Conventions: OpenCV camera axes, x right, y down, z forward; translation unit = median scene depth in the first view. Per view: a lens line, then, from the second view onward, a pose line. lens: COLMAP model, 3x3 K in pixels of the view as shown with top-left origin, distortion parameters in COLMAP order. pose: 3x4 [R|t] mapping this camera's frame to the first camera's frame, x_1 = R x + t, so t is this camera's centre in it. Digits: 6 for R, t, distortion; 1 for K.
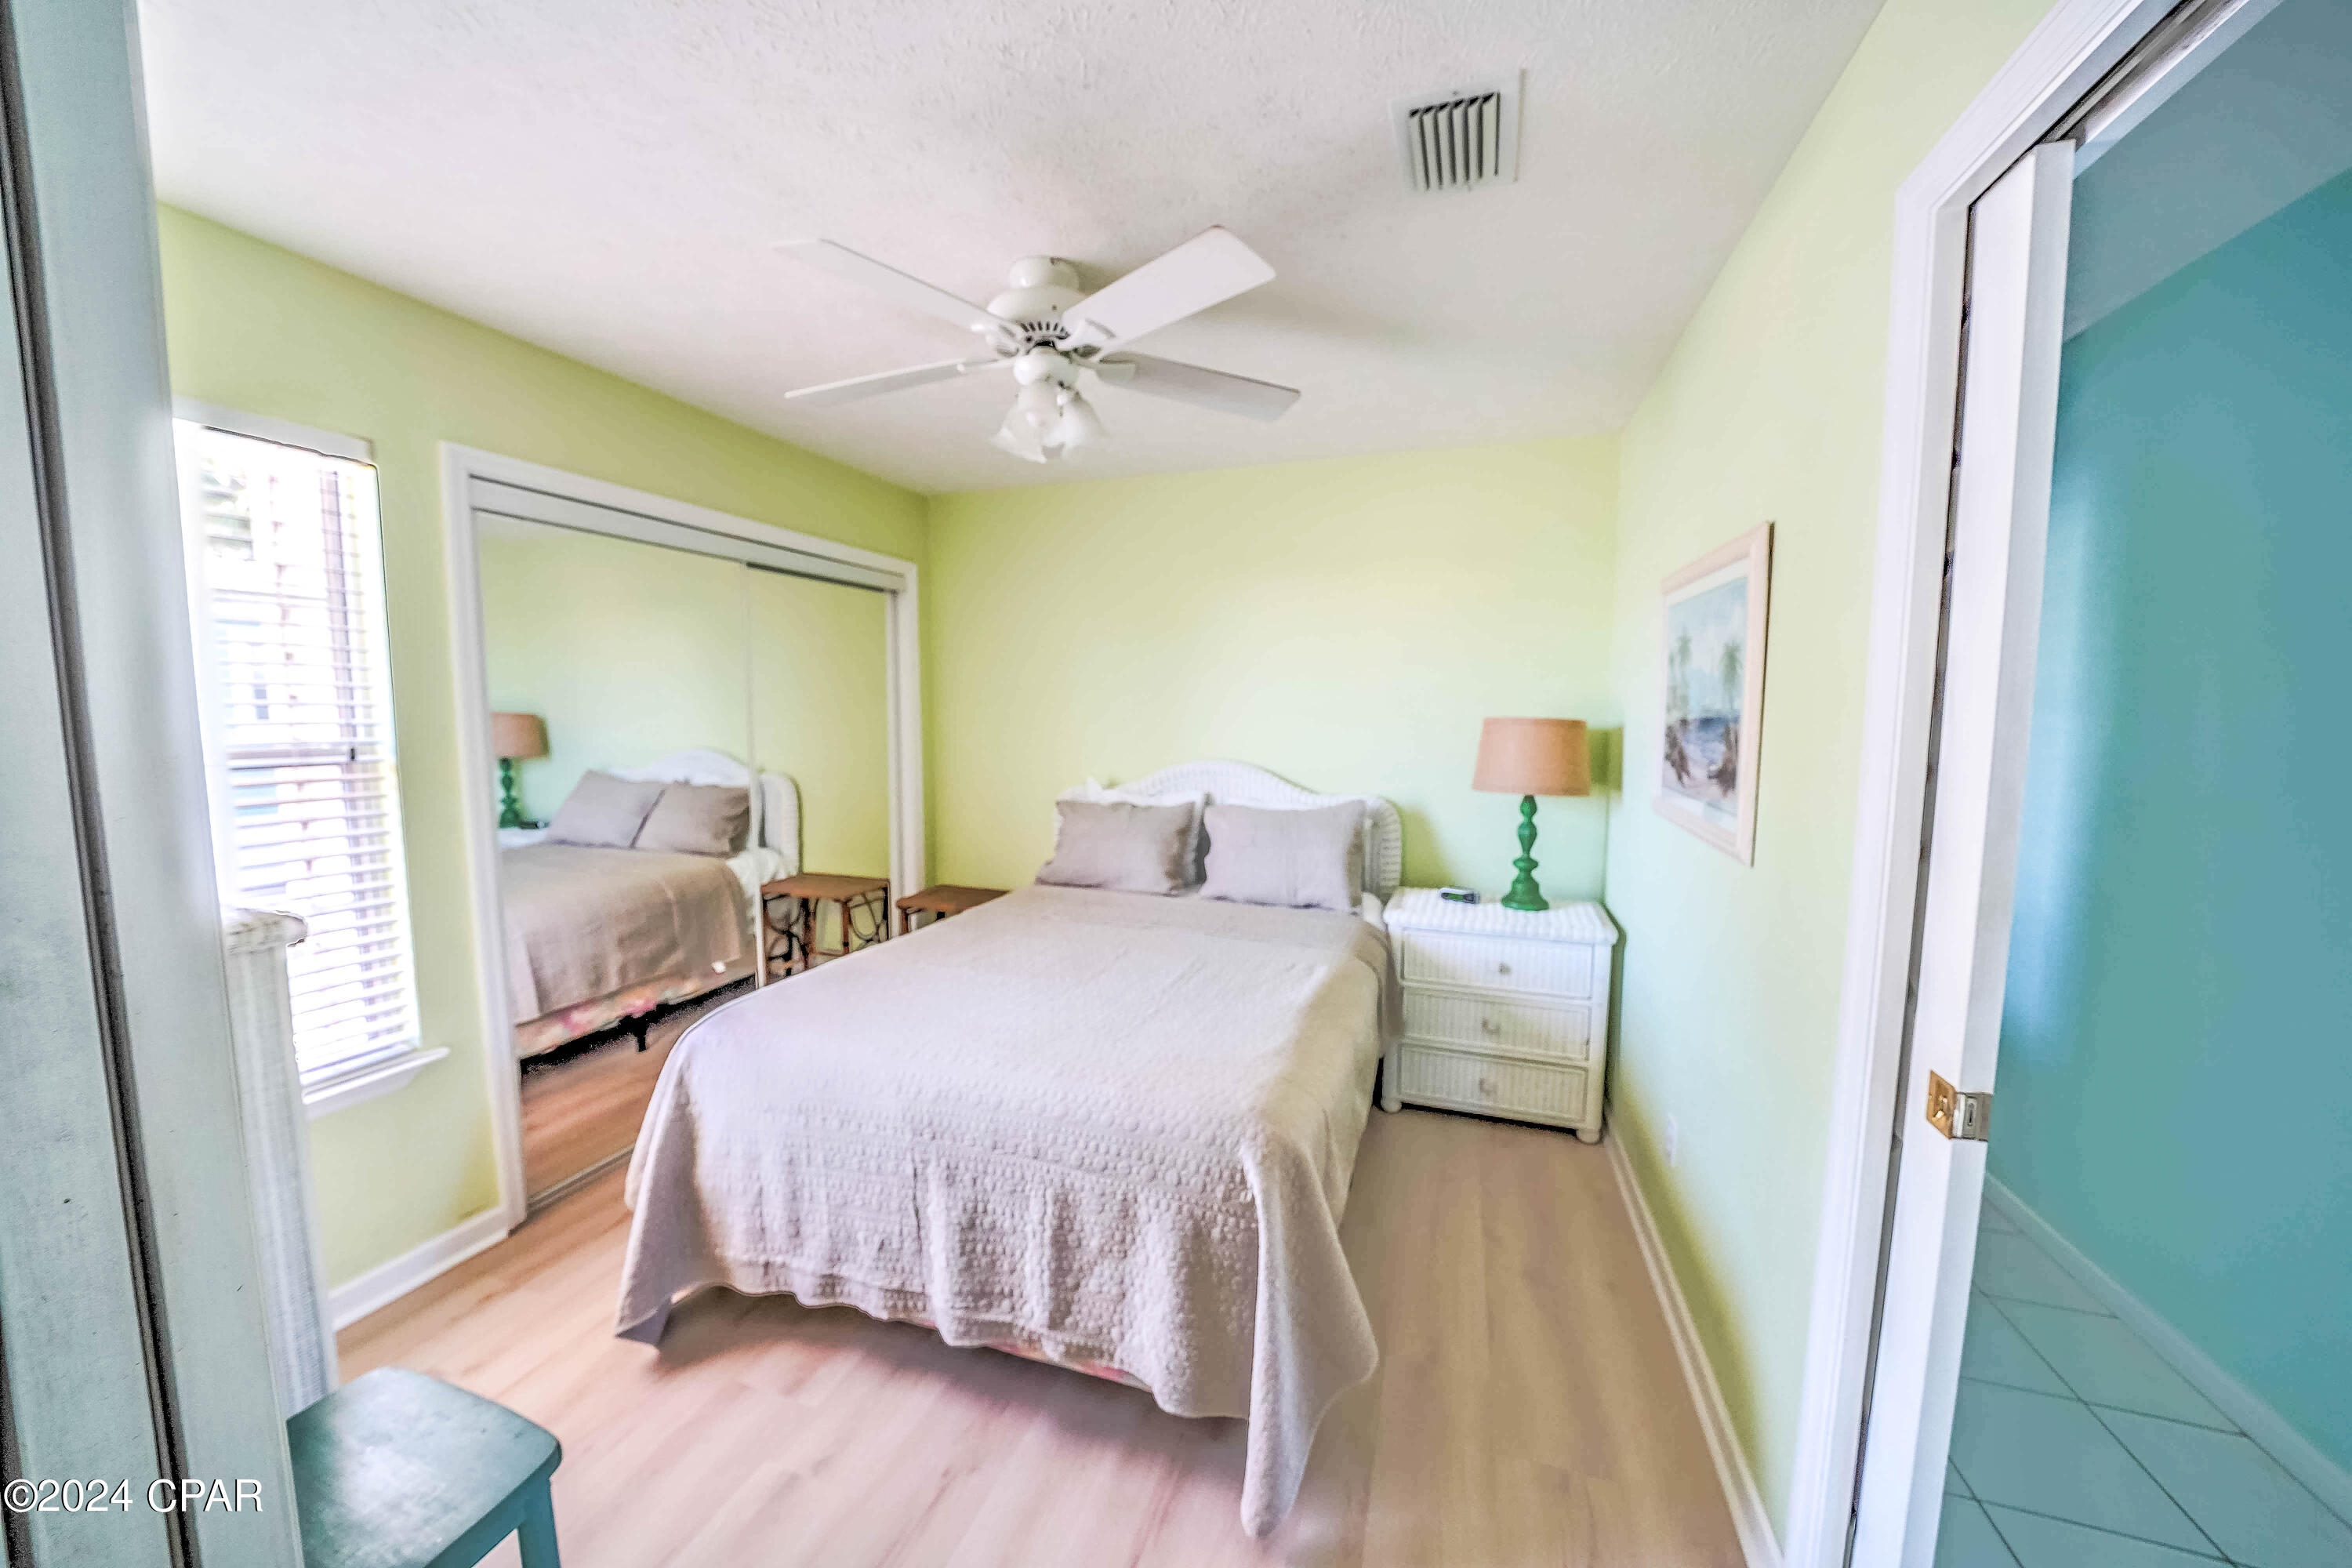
lens RADIAL K [[820.4, 0, 1168.7], [0, 820.4, 784.6], [0, 0, 1]] dist [-0.025872, 0.002449]
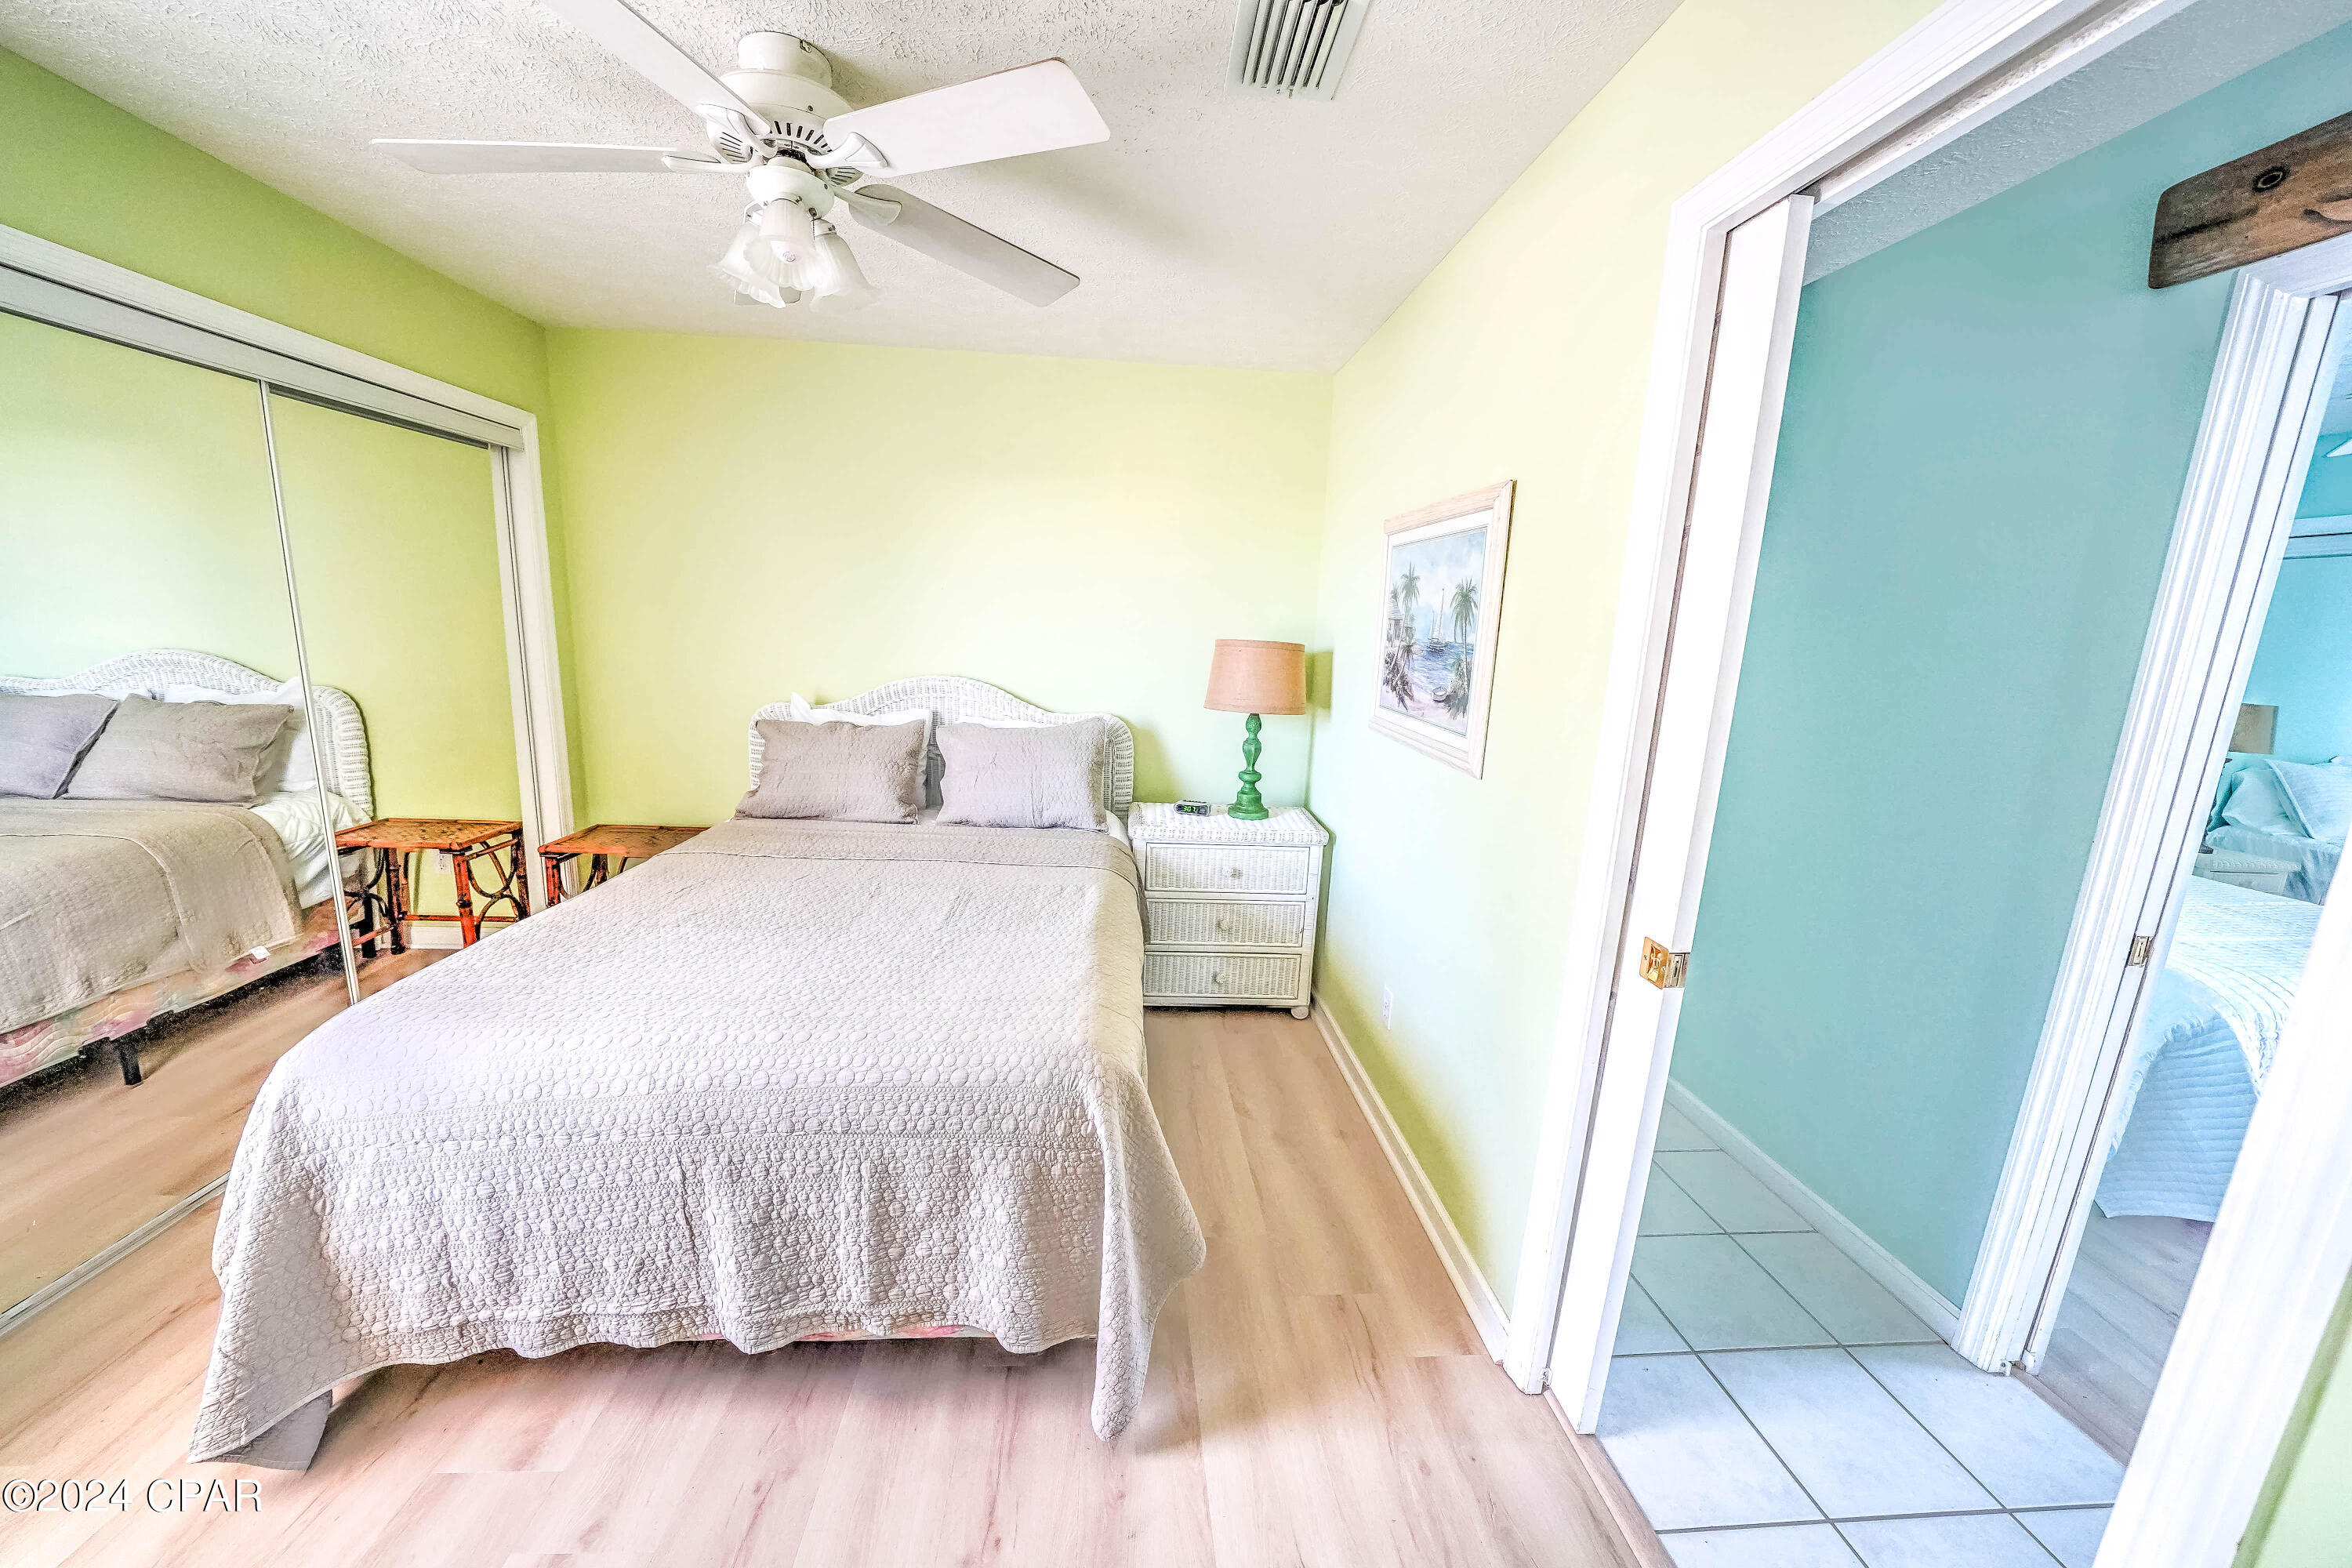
lens RADIAL K [[815.0, 0, 1167.6], [0, 815.0, 786.1], [0, 0, 1]] dist [-0.028883, 0.002529]
pose [[0.917998, -0.039624, 0.394601, -0.129351], [-0.004583, 0.993870, 0.110460, -0.013200], [-0.396559, -0.103210, 0.912189, 0.071100]]
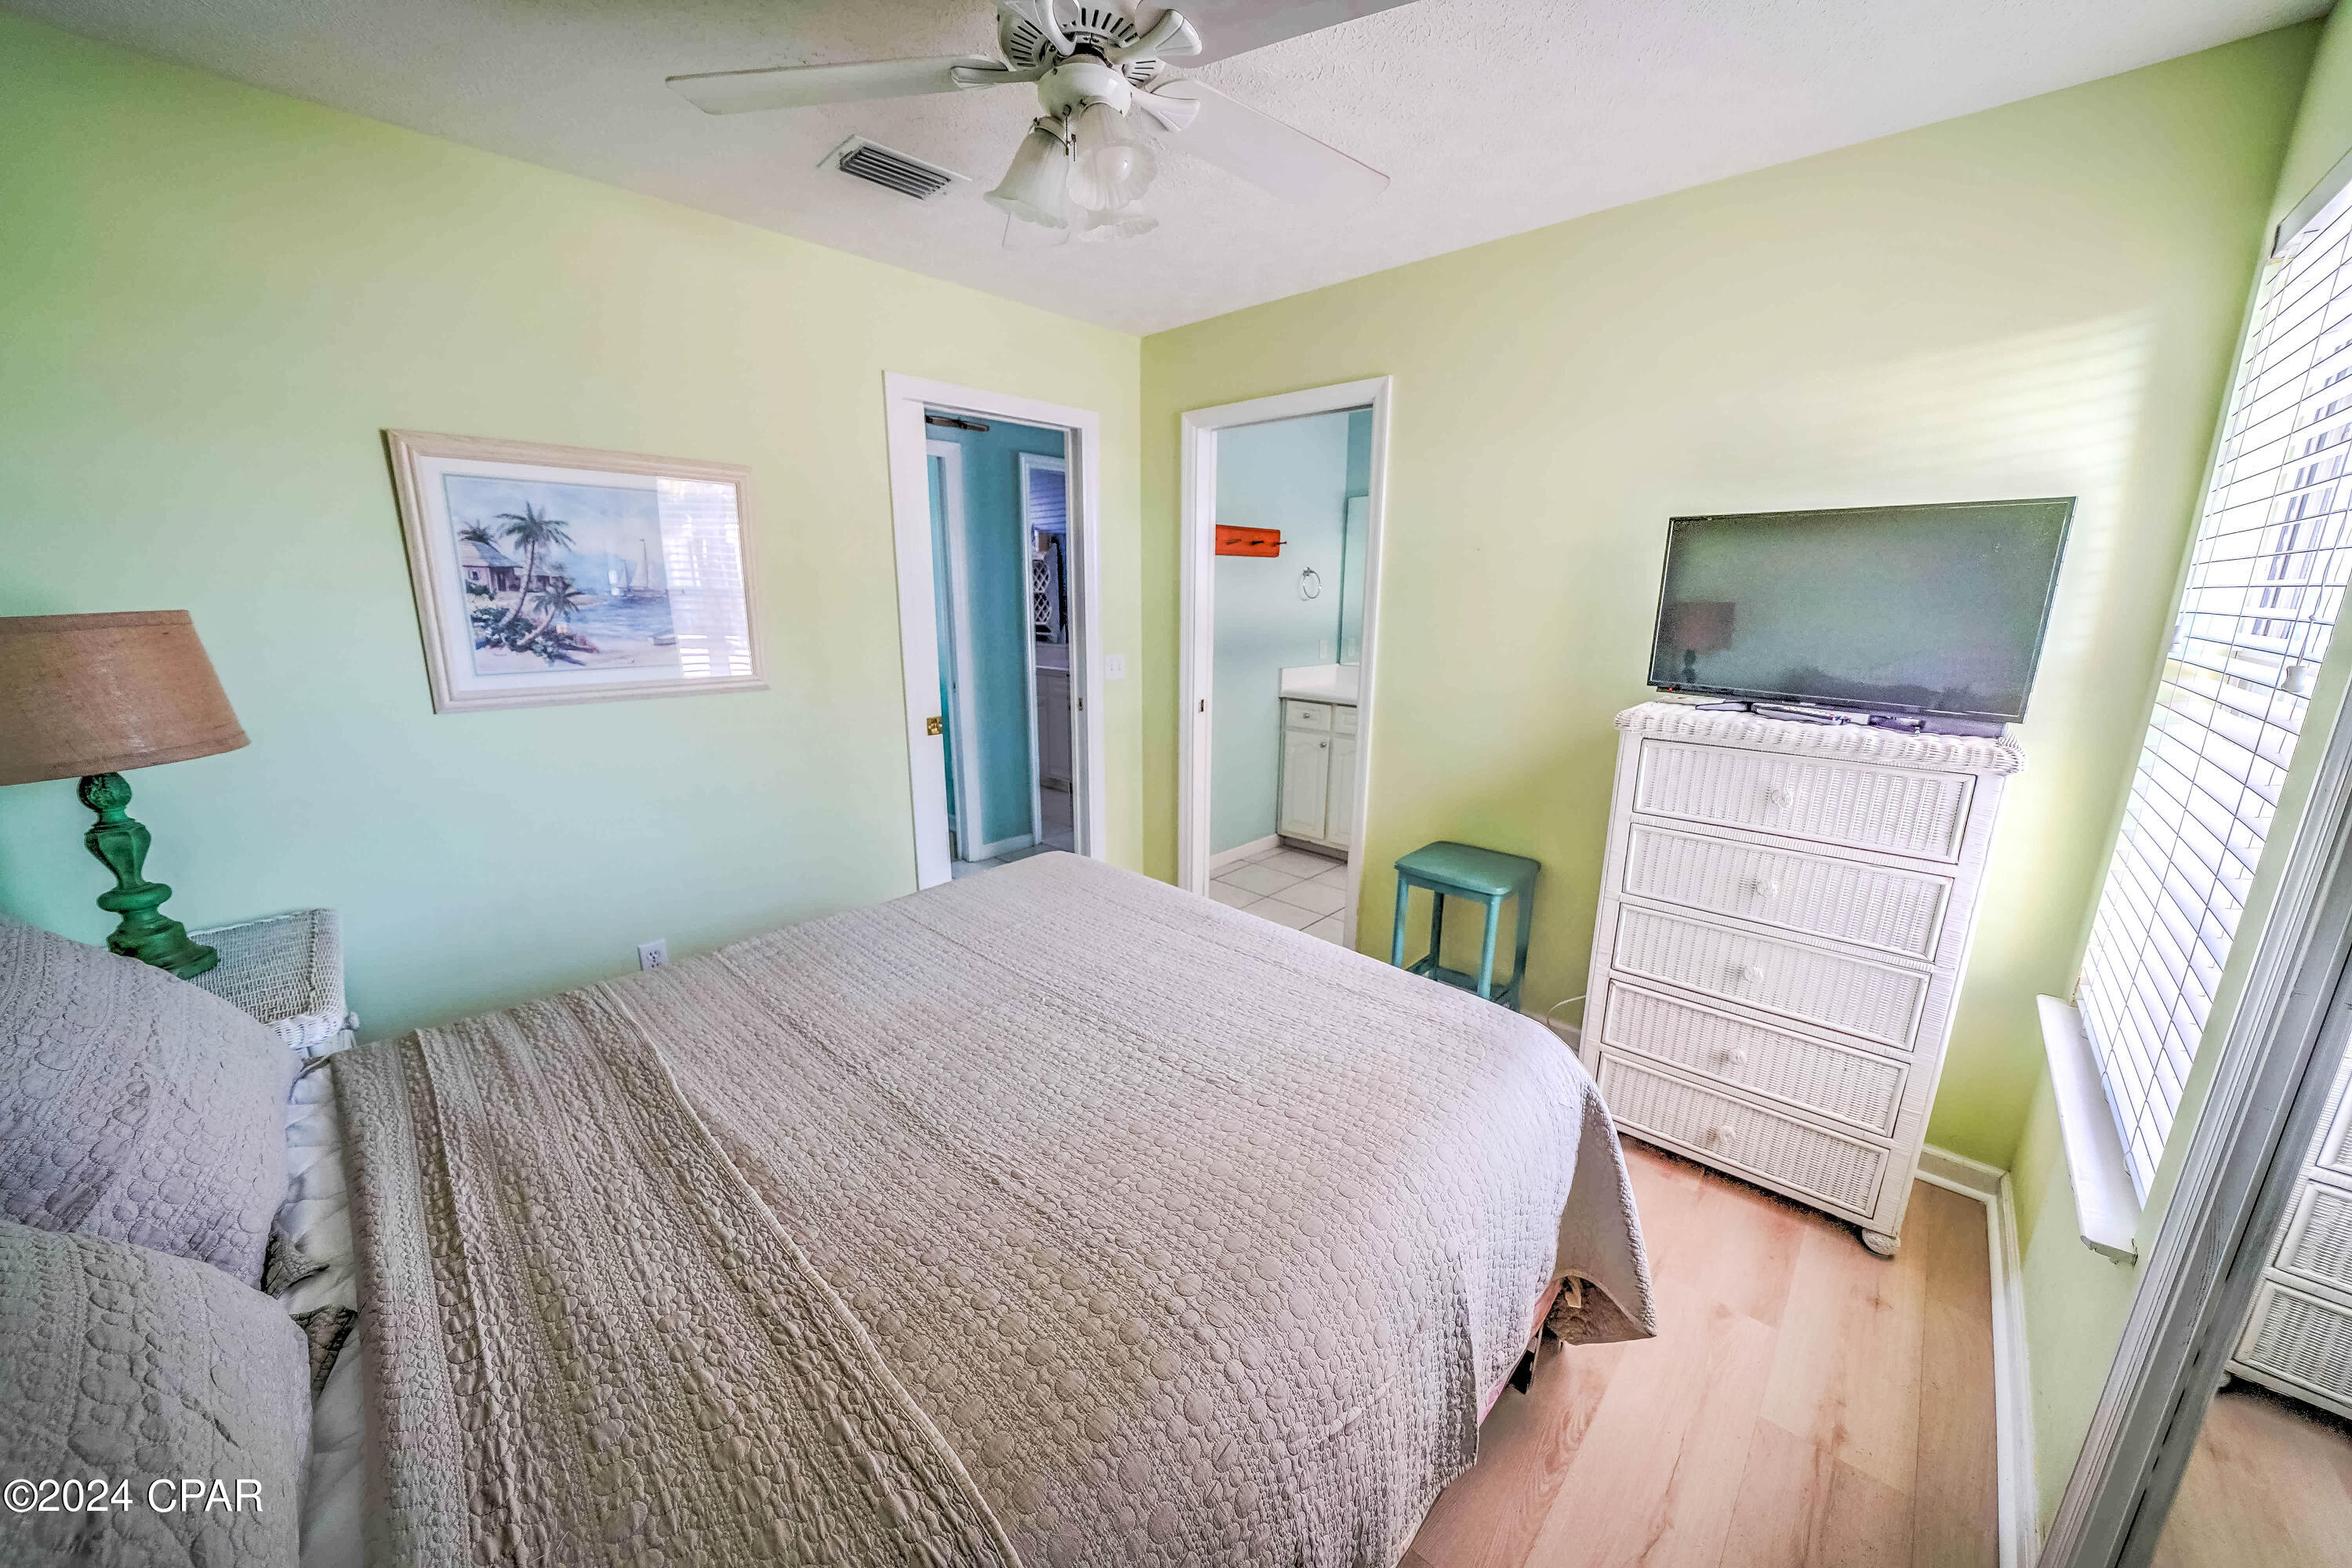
lens RADIAL K [[820.4, 0, 1168.7], [0, 820.4, 784.6], [0, 0, 1]] dist [-0.025872, 0.002449]
pose [[-0.917141, -0.101283, 0.385479, -0.493681], [0.029485, 0.947281, 0.319045, -0.159302], [-0.397470, 0.303975, -0.865804, 1.608780]]
